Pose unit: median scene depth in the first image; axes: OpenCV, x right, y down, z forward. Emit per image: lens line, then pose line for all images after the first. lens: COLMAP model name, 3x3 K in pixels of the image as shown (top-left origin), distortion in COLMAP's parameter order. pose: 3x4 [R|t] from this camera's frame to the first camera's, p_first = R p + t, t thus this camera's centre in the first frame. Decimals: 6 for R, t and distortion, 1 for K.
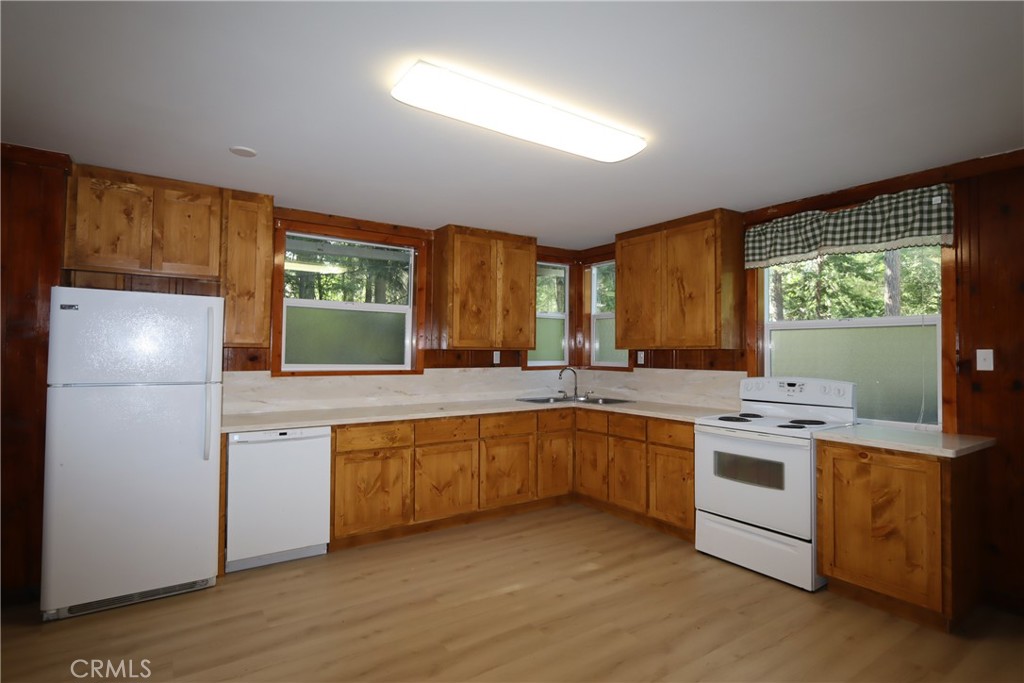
lens RADIAL K [[518.8, 0, 511.5], [0, 518.8, 340.5], [0, 0, 1]] dist [-0.011664, 0.000551]
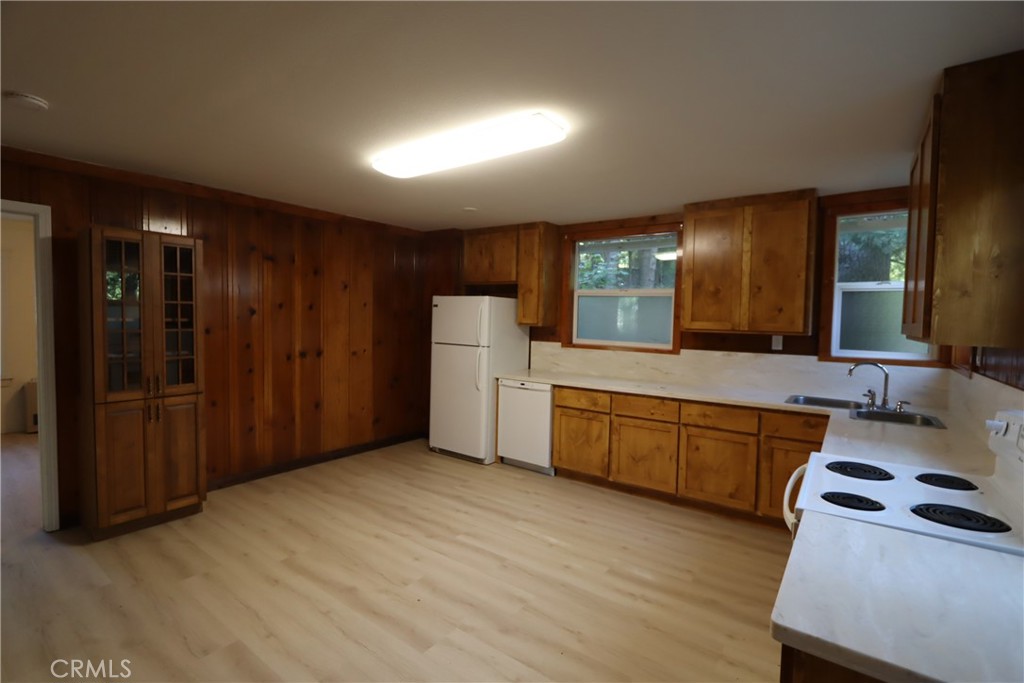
lens RADIAL K [[474.0, 0, 511.1], [0, 474.0, 340.4], [0, 0, 1]] dist [-0.018615, 0.000077]
pose [[0.323096, 0.046081, -0.945244, 0.736771], [0.002749, 0.998764, 0.049630, -0.013595], [0.946362, -0.018634, 0.322570, 0.458225]]
